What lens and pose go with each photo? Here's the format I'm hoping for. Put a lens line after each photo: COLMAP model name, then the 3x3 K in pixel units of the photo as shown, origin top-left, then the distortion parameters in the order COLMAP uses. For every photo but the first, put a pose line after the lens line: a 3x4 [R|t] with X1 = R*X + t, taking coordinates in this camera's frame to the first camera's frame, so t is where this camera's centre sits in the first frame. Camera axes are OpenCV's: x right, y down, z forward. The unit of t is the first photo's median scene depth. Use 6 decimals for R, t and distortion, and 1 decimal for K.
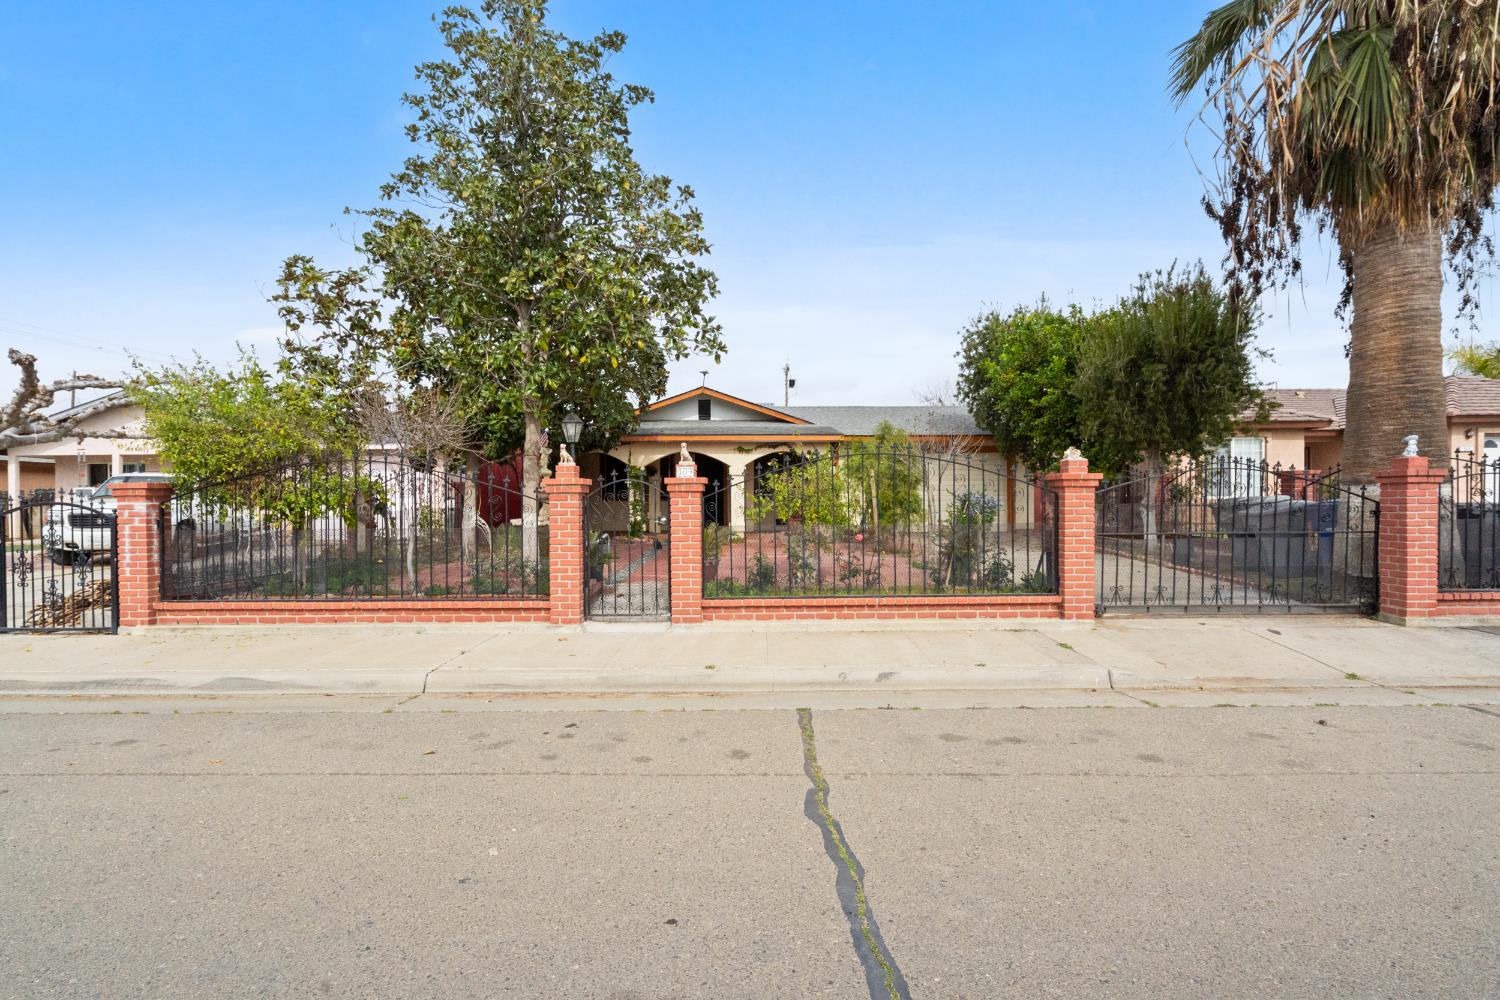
lens RADIAL K [[687.5, 0, 729.5], [0, 687.5, 512.4], [0, 0, 1]] dist [-0.002119, 0.002353]
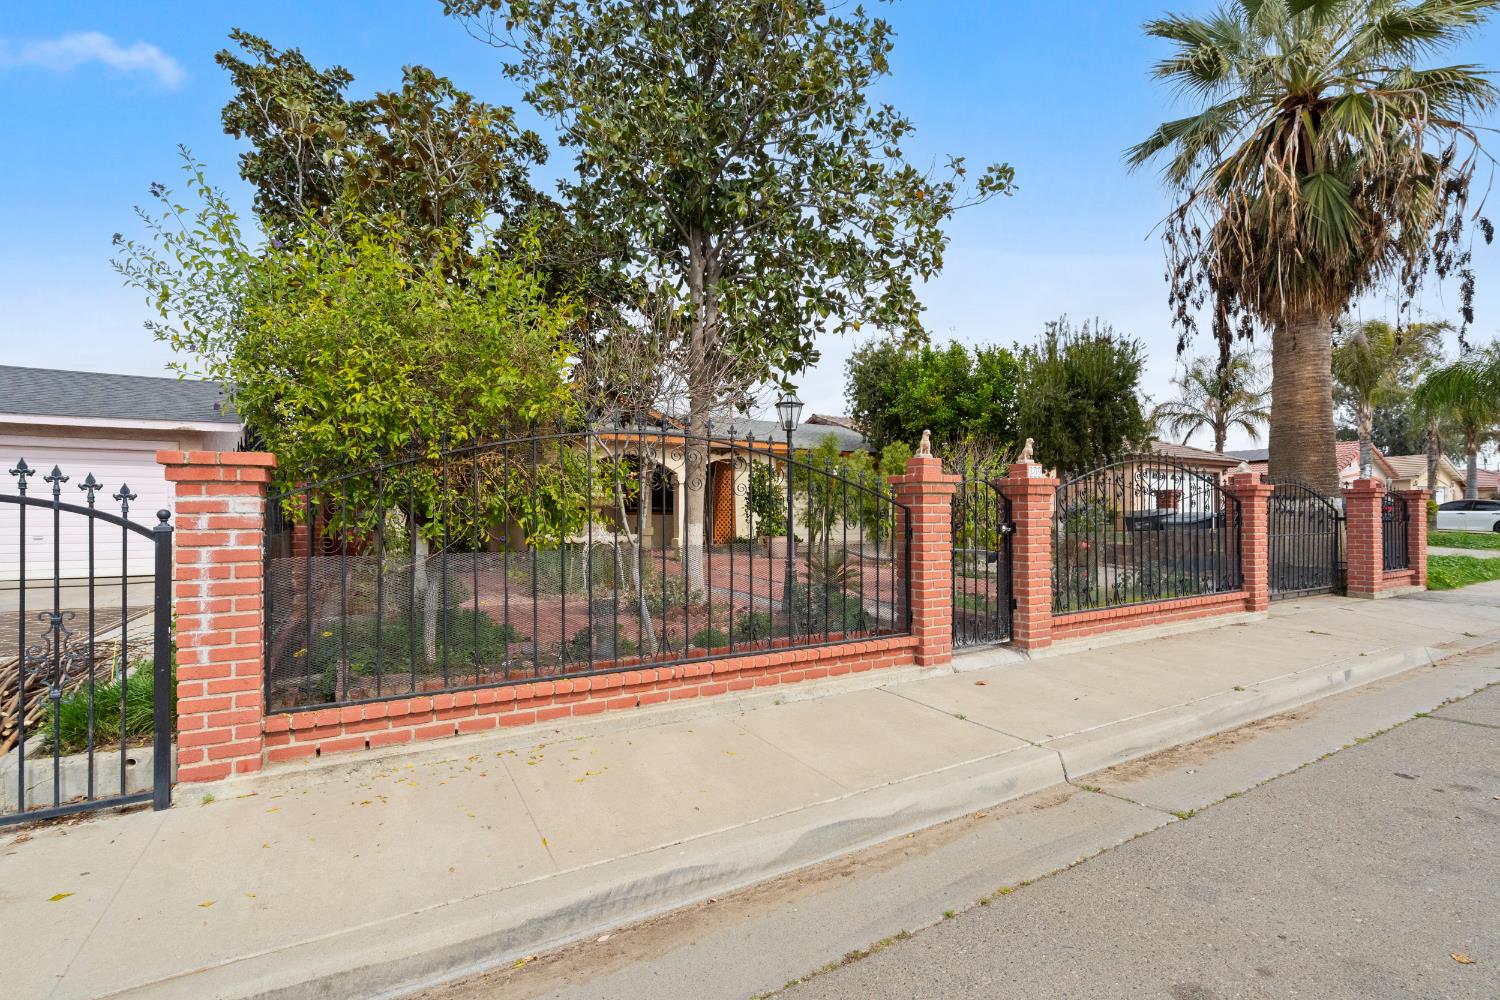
lens RADIAL K [[687.5, 0, 749.7], [0, 687.5, 513.6], [0, 0, 1]] dist [-0.002119, 0.002353]
pose [[0.846964, 0.005086, 0.531625, -0.813098], [0.007162, 0.999754, -0.020974, 0.007841], [-0.531602, 0.021572, 0.846720, 0.443878]]
